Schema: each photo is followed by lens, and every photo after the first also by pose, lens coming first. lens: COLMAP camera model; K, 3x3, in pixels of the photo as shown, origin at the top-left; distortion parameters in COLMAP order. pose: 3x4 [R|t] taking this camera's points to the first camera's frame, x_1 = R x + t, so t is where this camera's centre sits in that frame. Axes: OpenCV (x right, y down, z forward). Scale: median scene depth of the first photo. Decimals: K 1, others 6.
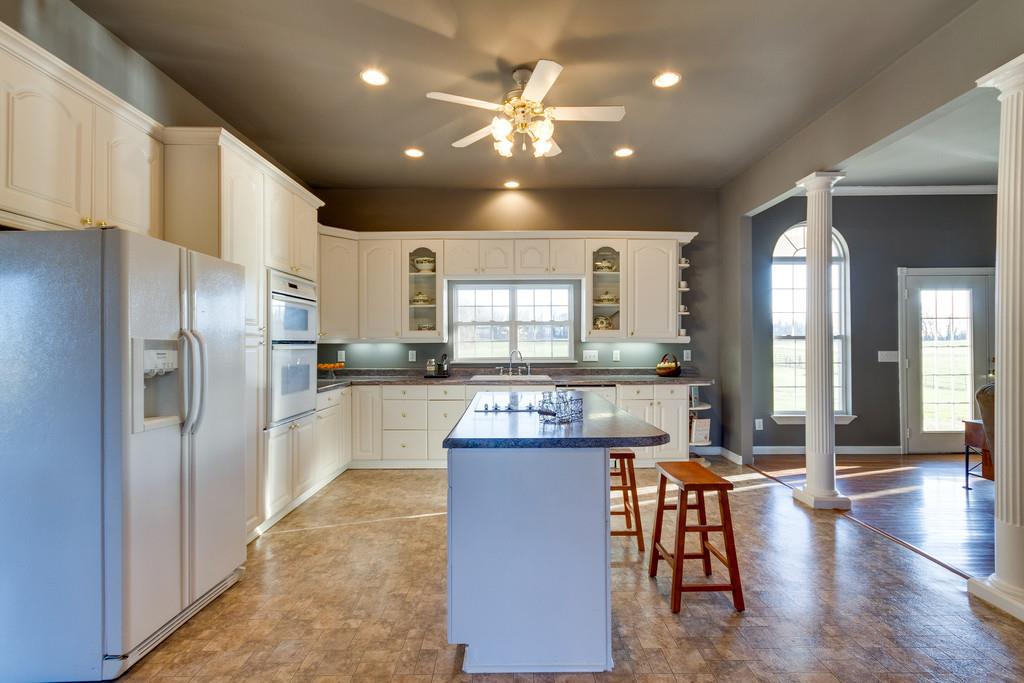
lens RADIAL K [[474.9, 0, 509.8], [0, 474.9, 341.5], [0, 0, 1]] dist [0.015293, 0.001161]
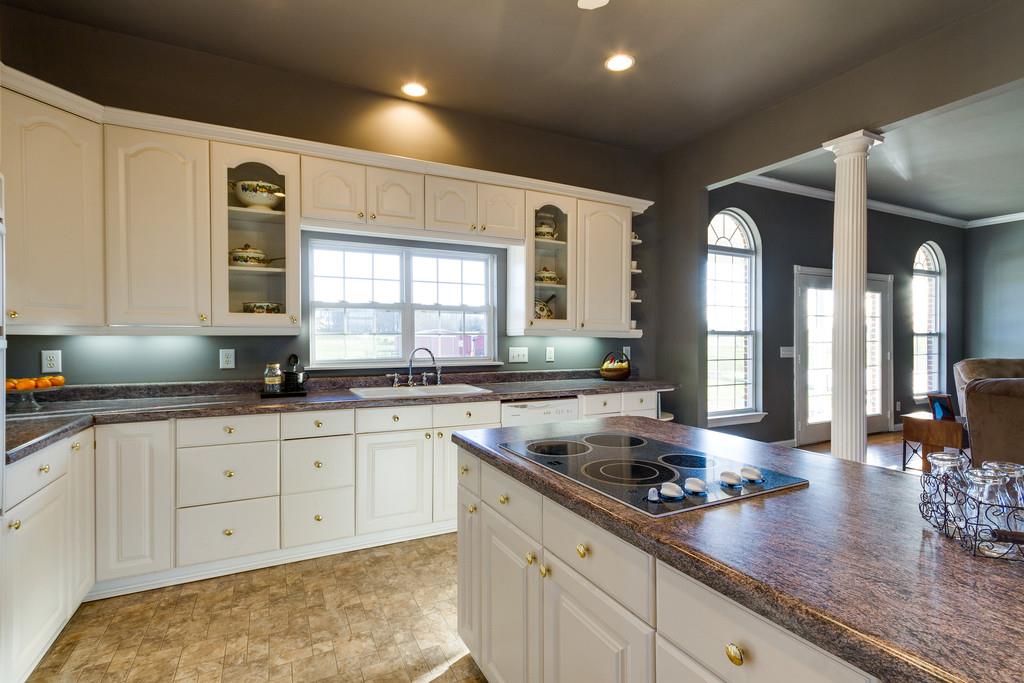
lens RADIAL K [[474.9, 0, 517.9], [0, 474.9, 340.9], [0, 0, 1]] dist [0.015293, 0.001161]
pose [[0.882532, 0.001821, 0.470249, -0.181699], [-0.006877, 0.999936, 0.009034, 0.002321], [-0.470203, -0.011207, 0.882487, 0.374125]]
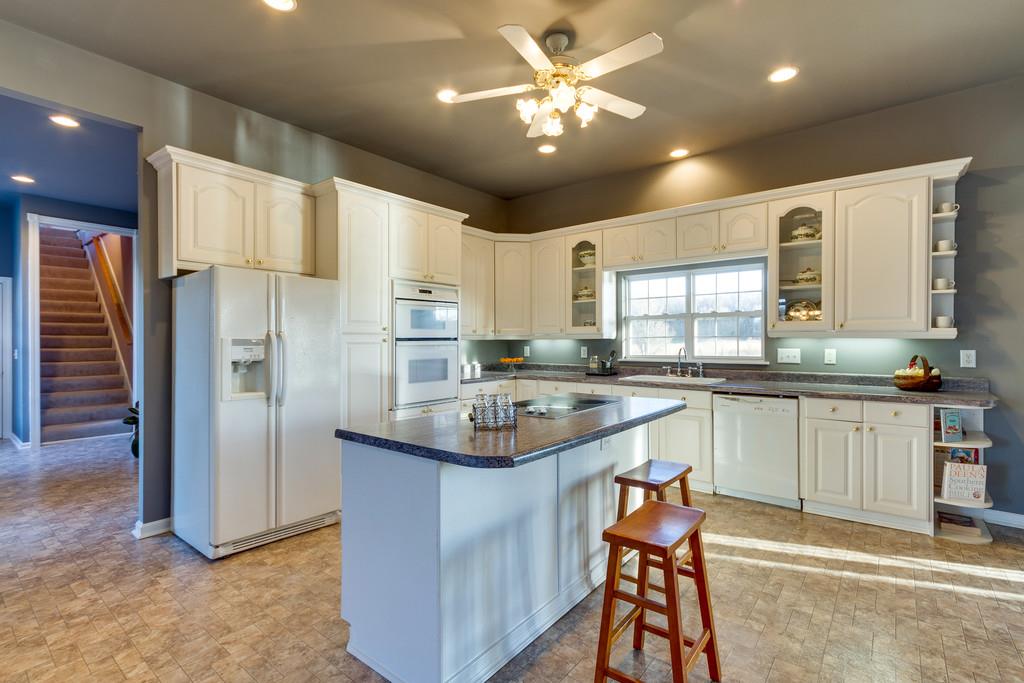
lens RADIAL K [[474.9, 0, 499.5], [0, 474.9, 340.4], [0, 0, 1]] dist [0.015293, 0.001161]
pose [[0.781257, 0.000284, -0.624210, 0.296089], [0.005140, 0.999963, 0.006888, -0.001990], [0.624189, -0.008590, 0.781226, 0.133671]]
